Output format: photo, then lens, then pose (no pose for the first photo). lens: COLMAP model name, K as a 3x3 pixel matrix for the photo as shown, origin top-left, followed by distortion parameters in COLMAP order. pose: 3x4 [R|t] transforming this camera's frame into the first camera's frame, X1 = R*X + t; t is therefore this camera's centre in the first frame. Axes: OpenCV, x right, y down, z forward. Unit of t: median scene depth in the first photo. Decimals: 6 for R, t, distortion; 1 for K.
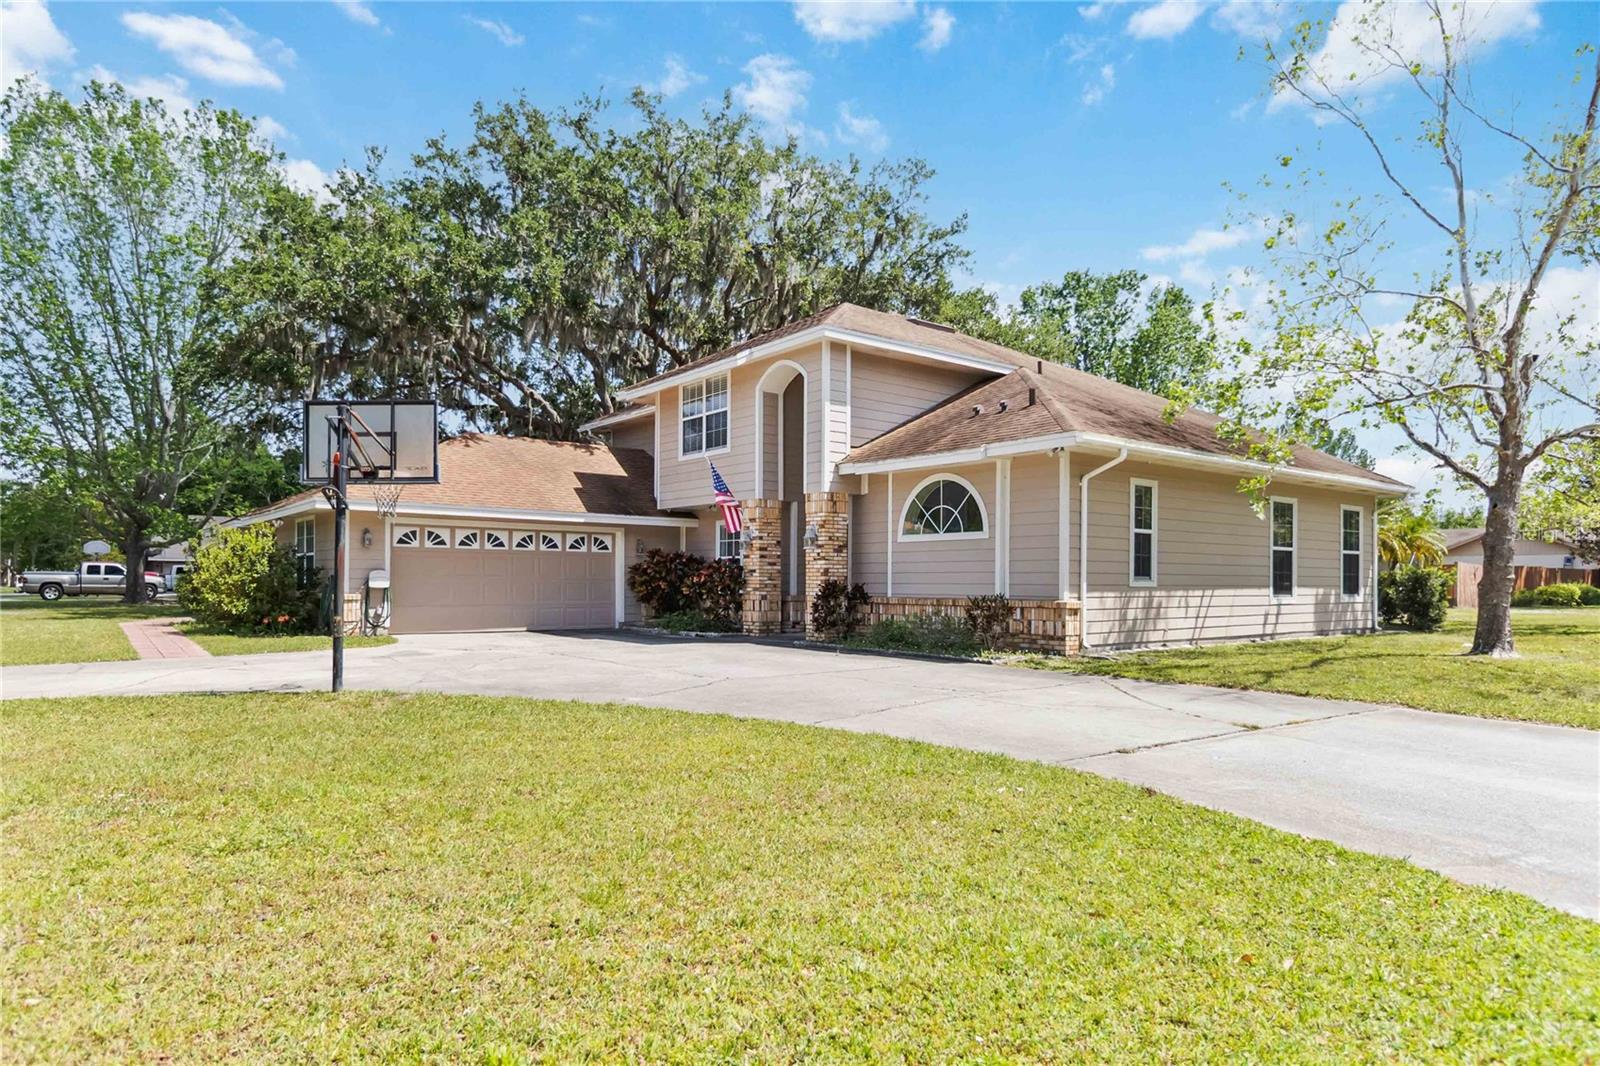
lens RADIAL K [[967.8, 0, 761.4], [0, 967.8, 594.6], [0, 0, 1]] dist [-0.004057, -0.003887]
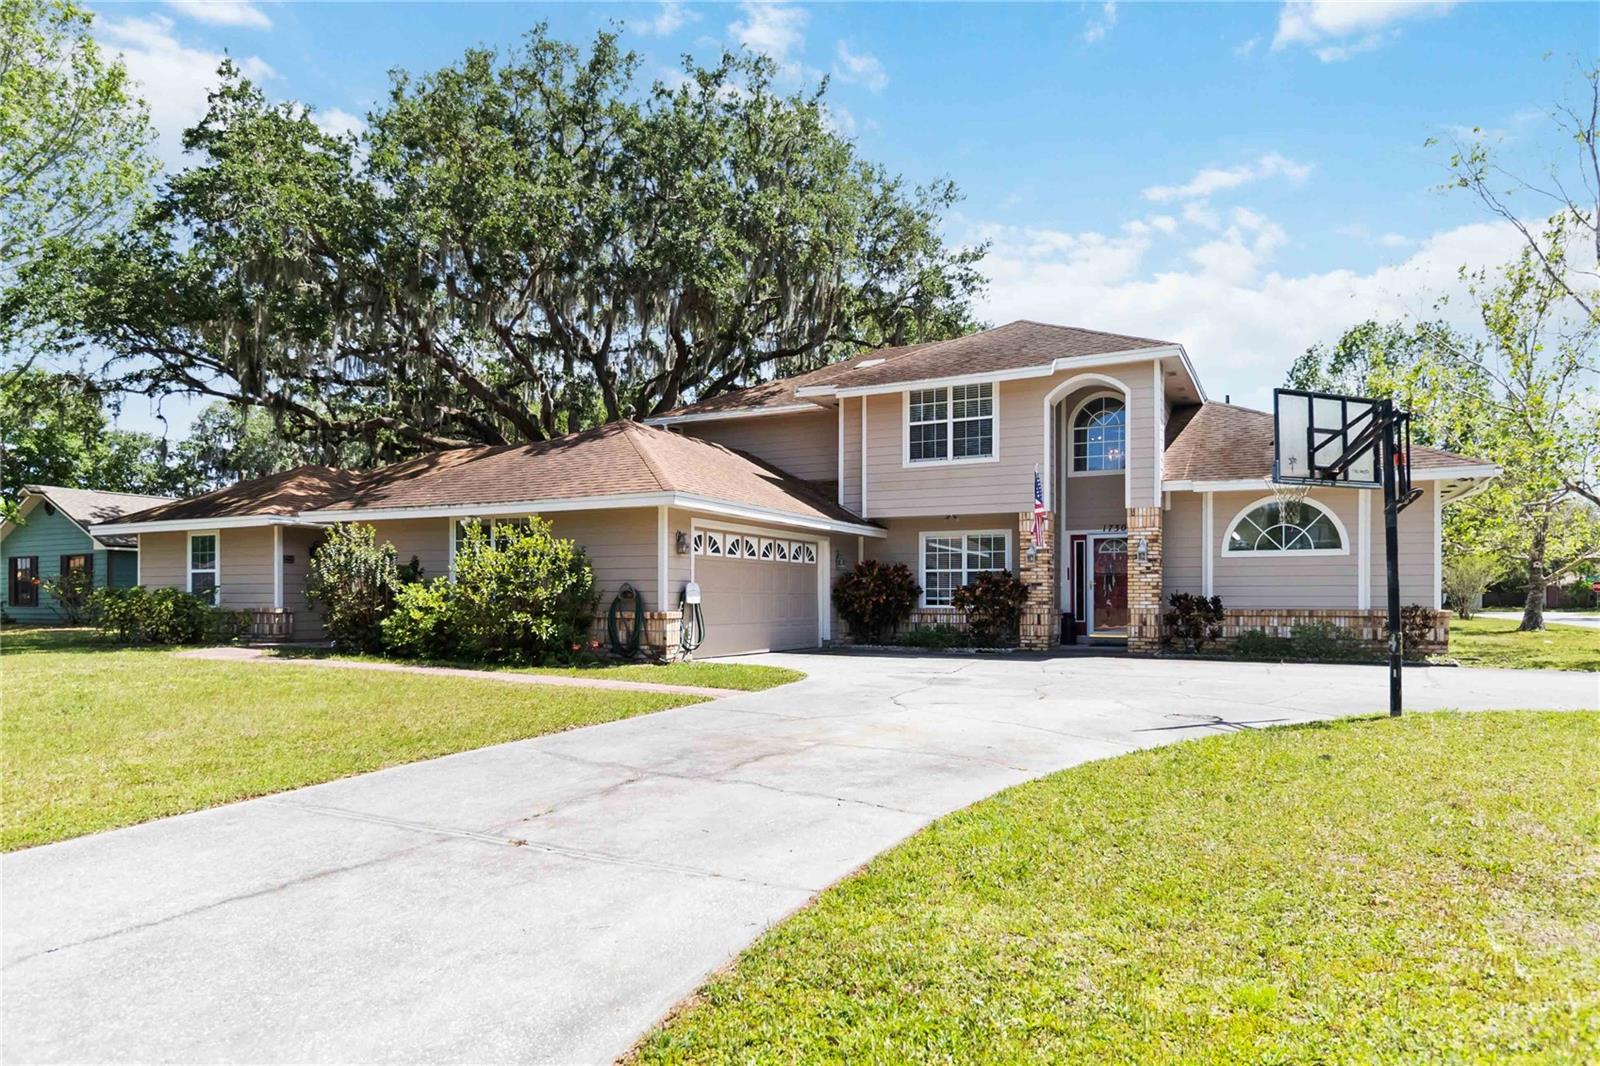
lens RADIAL K [[967.8, 0, 790.5], [0, 967.8, 600.1], [0, 0, 1]] dist [-0.004057, -0.003887]
pose [[0.901712, -0.007593, 0.432271, -0.694415], [0.009692, 0.999950, -0.002653, -0.008509], [-0.432229, 0.006582, 0.901740, 0.233639]]
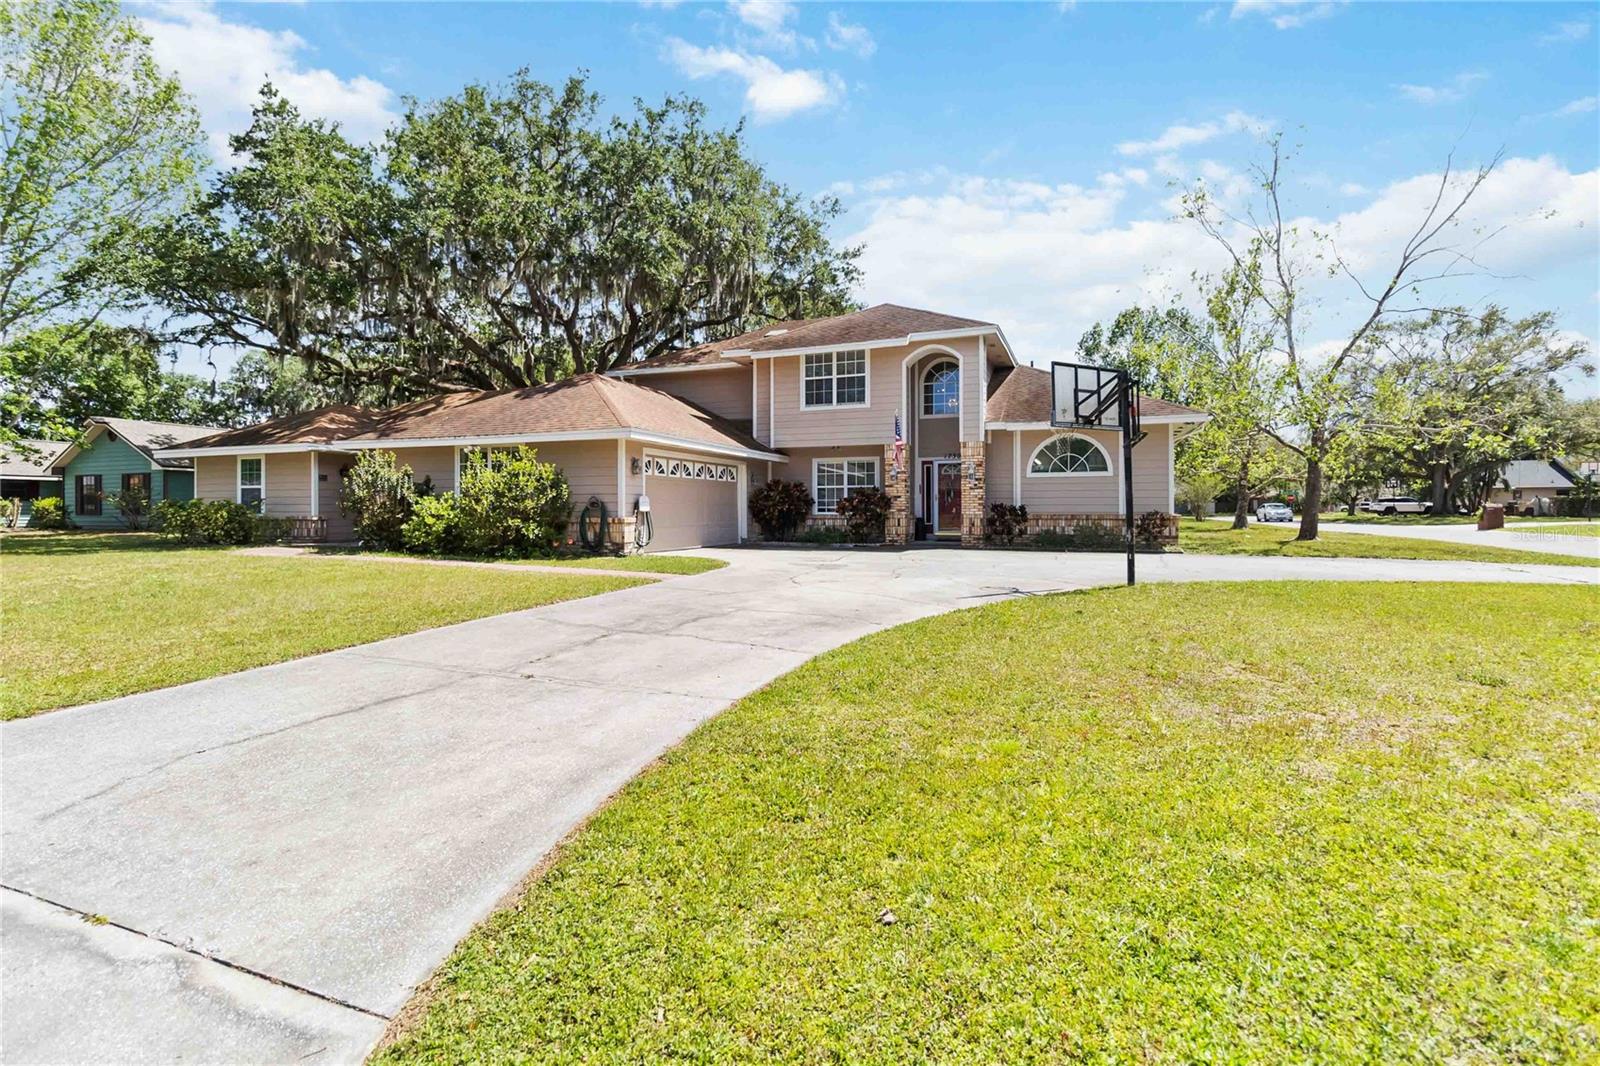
lens RADIAL K [[740.6, 0, 787.2], [0, 740.6, 508.4], [0, 0, 1]] dist [-0.002614, -0.000206]
pose [[0.857068, -0.009275, 0.515120, -0.709821], [0.012537, 0.999917, -0.002855, -0.007371], [-0.515051, 0.008905, 0.857113, 0.202202]]
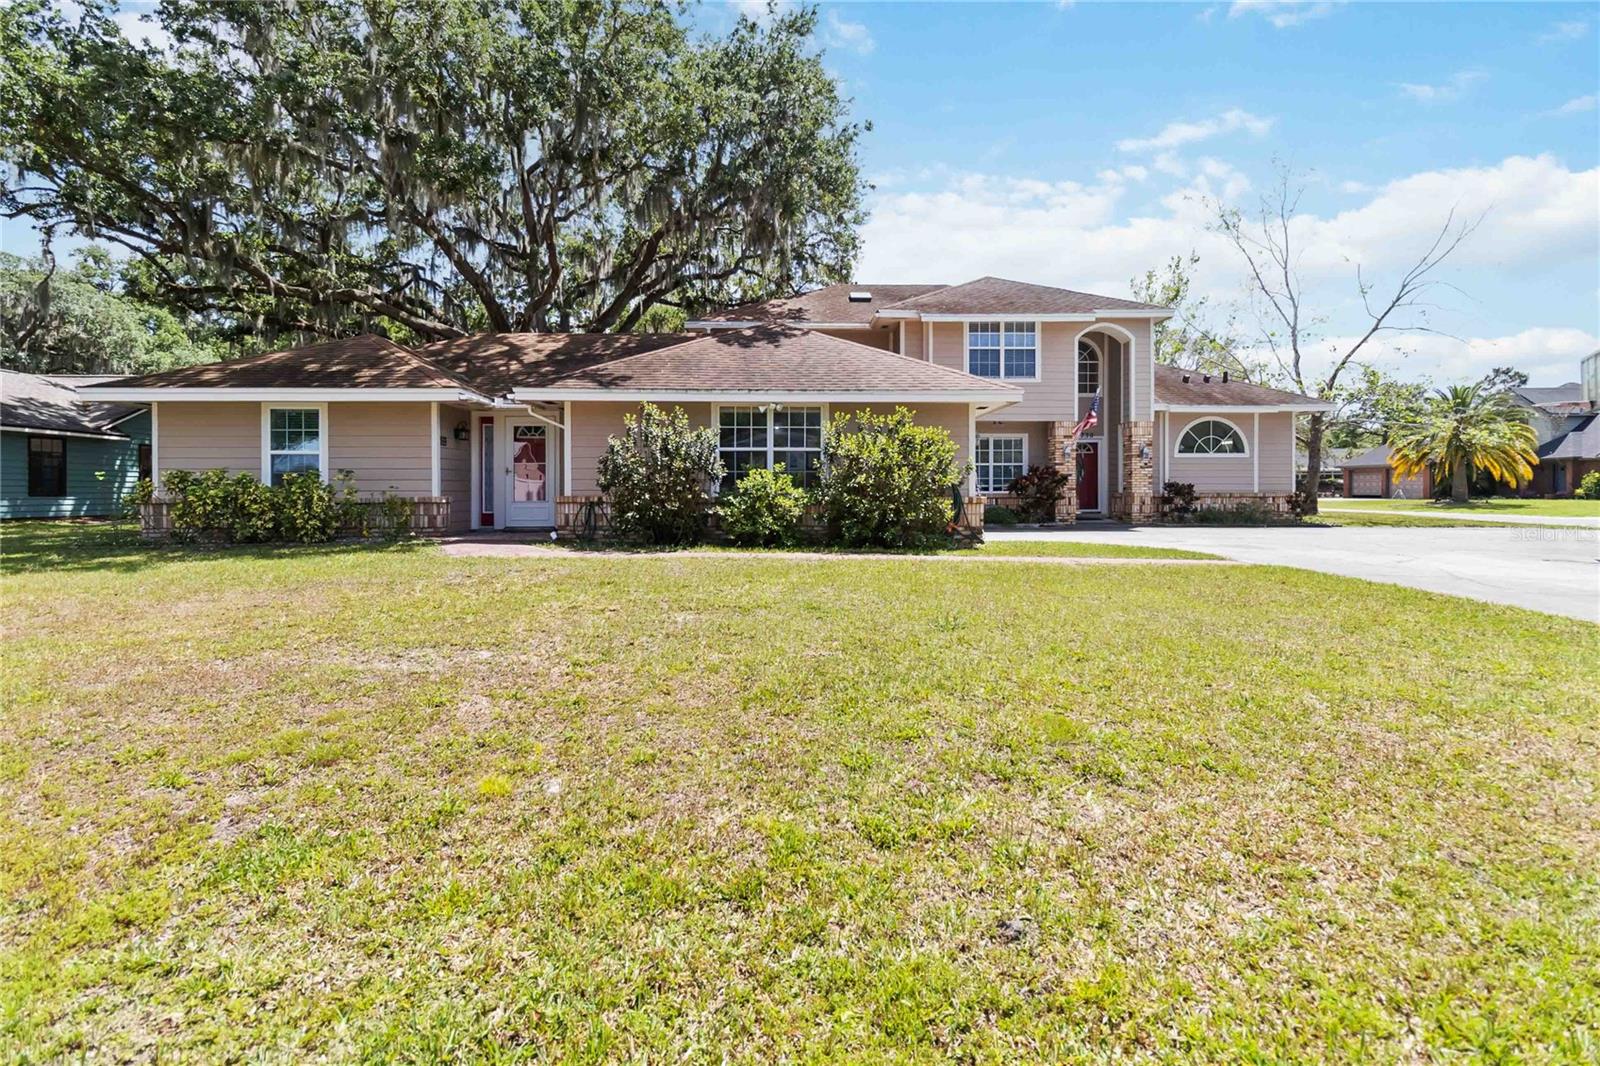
lens RADIAL K [[740.6, 0, 740.7], [0, 740.6, 488.5], [0, 0, 1]] dist [-0.002614, -0.000206]
pose [[0.587213, -0.009501, 0.809376, -1.152062], [0.011953, 0.999924, 0.003066, -0.015089], [-0.809344, 0.007875, 0.587282, 0.808888]]
